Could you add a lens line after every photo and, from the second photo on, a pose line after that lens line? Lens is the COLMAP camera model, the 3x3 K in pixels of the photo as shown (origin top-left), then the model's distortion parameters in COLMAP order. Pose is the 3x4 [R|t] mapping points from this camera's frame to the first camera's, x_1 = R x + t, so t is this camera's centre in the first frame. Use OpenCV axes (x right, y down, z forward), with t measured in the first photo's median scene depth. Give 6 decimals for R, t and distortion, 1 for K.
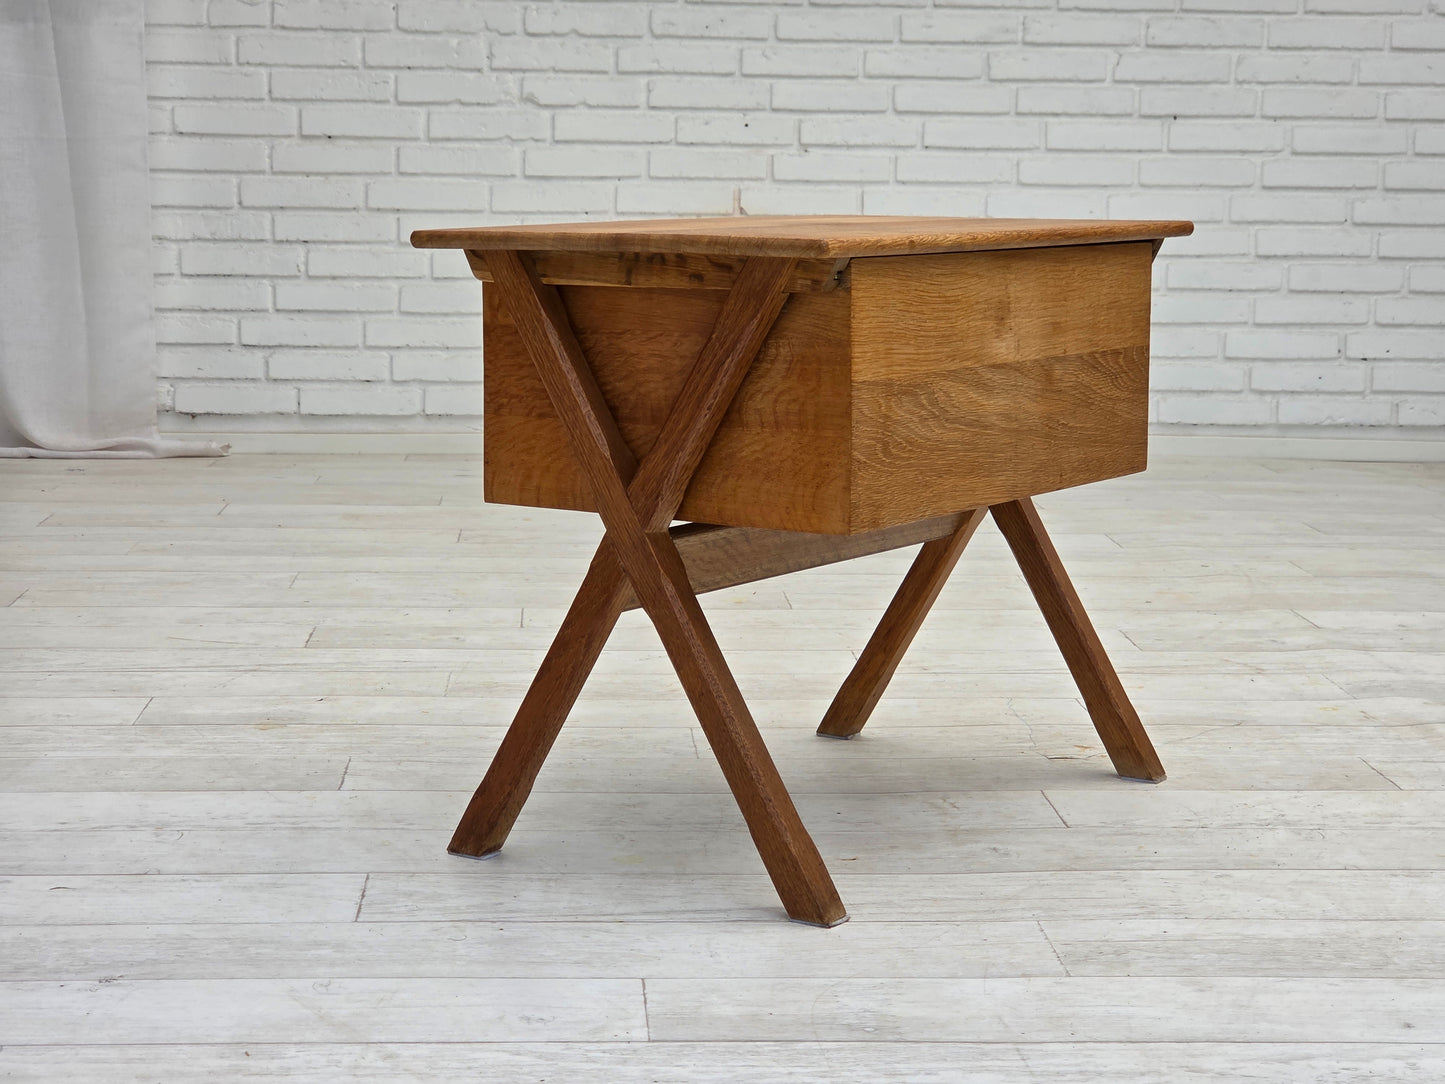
lens RADIAL K [[2981.9, 0, 761.7], [0, 2981.9, 569.7], [0, 0, 1]] dist [0.039342, 0.498770]
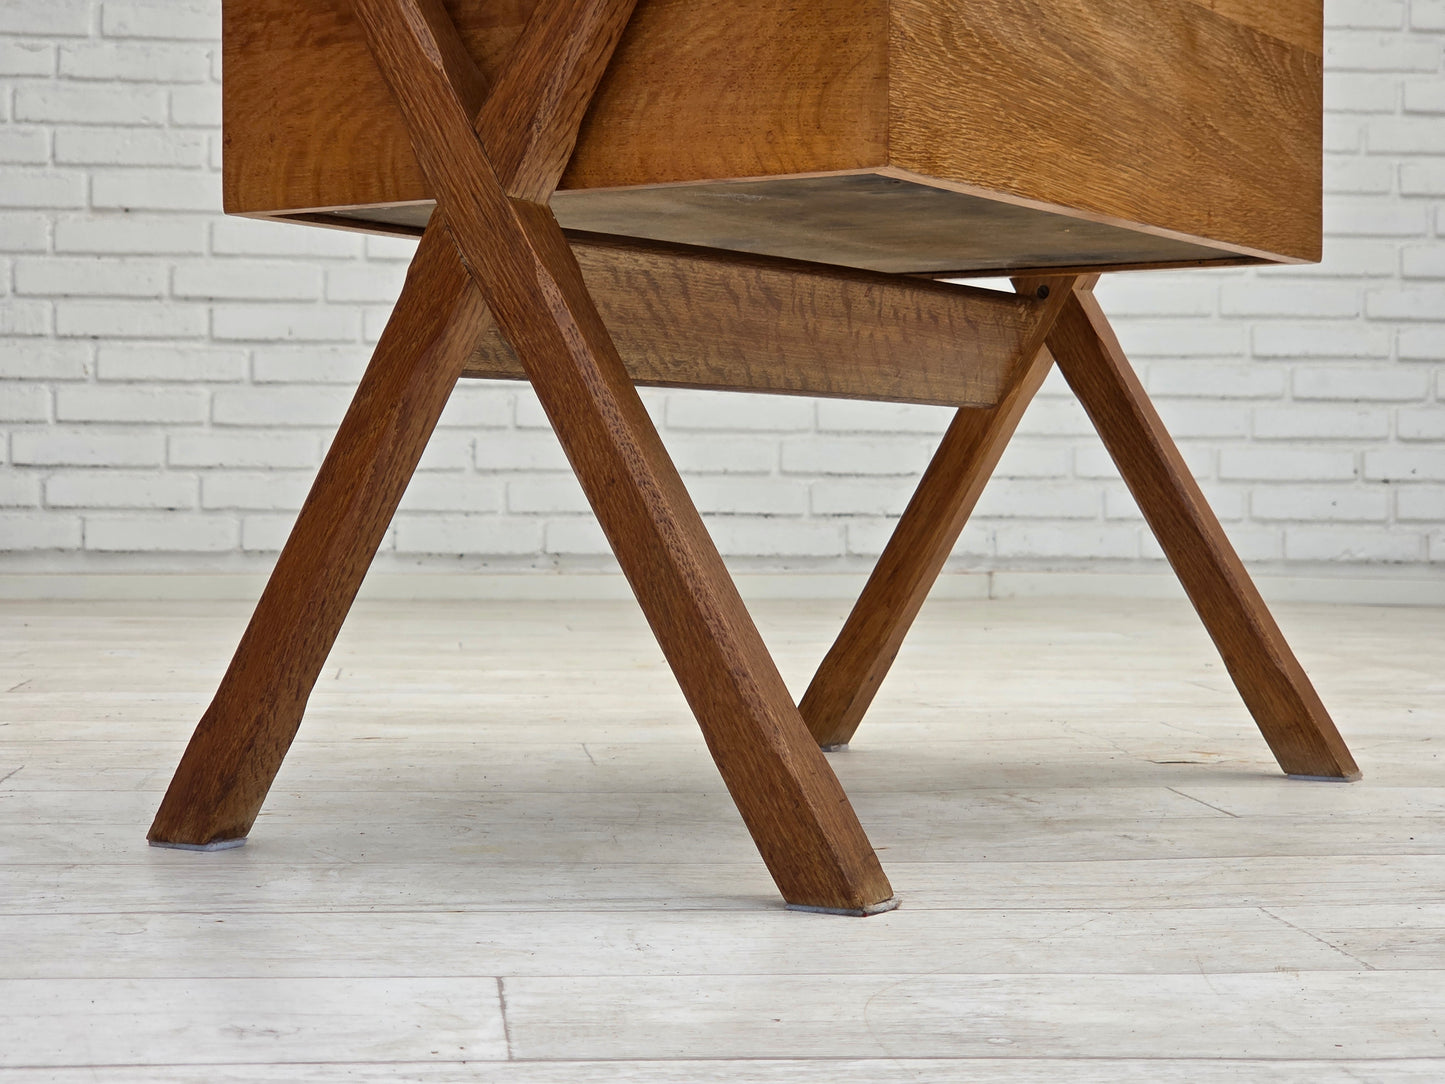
lens RADIAL K [[3022.8, 0, 739.7], [0, 3022.8, 476.9], [0, 0, 1]] dist [0.062697, 0.279973]
pose [[0.999373, -0.007838, 0.034526, -0.006349], [0.012612, 0.990027, -0.140311, 0.046150], [-0.033082, 0.140658, 0.989505, 0.185094]]
